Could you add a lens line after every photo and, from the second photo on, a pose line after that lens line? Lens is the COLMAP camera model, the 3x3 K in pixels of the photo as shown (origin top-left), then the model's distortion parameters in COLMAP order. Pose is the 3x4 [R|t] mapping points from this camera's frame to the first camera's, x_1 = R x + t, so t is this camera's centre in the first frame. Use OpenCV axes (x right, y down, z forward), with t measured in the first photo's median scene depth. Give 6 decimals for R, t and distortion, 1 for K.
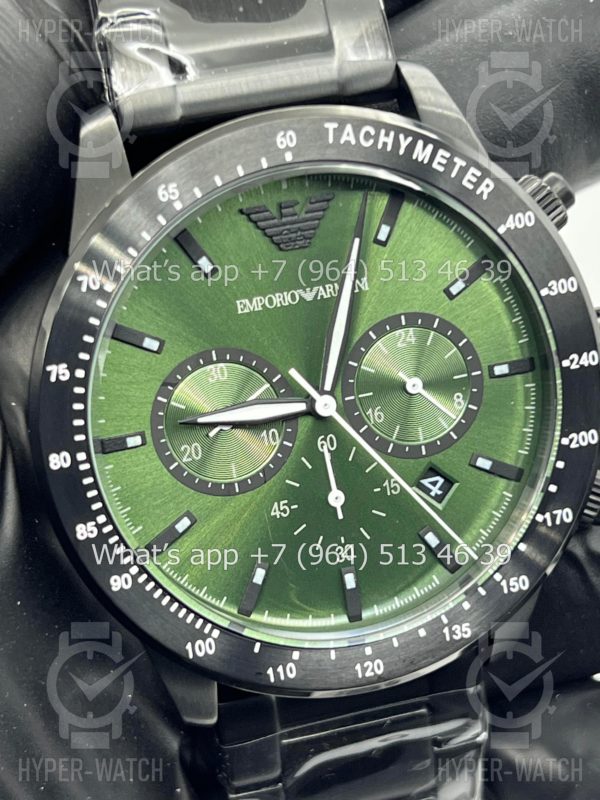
lens RADIAL K [[1894.6, 0, 282.3], [0, 1894.6, 416.3], [0, 0, 1]] dist [0.252806, 0.000000]
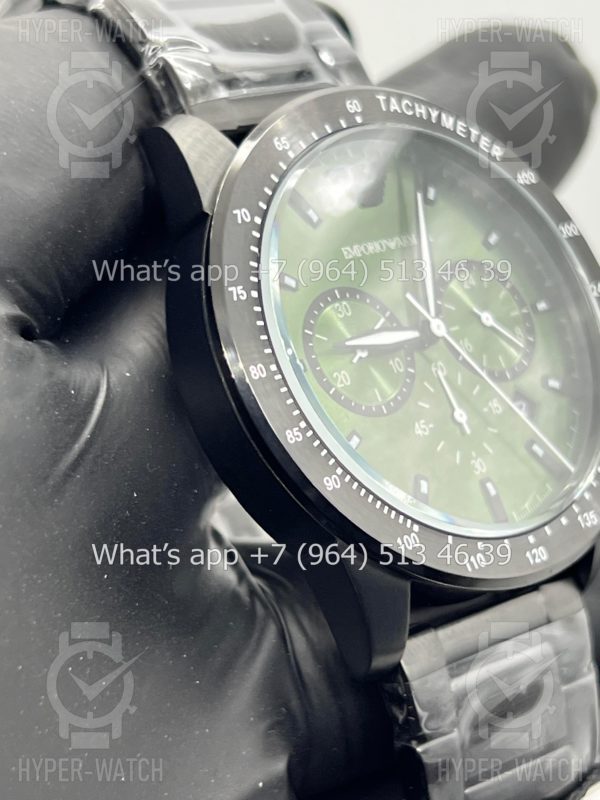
lens RADIAL K [[1894.6, 0, 306.0], [0, 1894.6, 402.8], [0, 0, 1]] dist [0.252806, 0.000000]
pose [[0.887609, -0.109825, 0.447312, -0.538004], [0.279430, 0.900422, -0.333405, 0.376891], [-0.366153, 0.420926, 0.829911, 0.132100]]
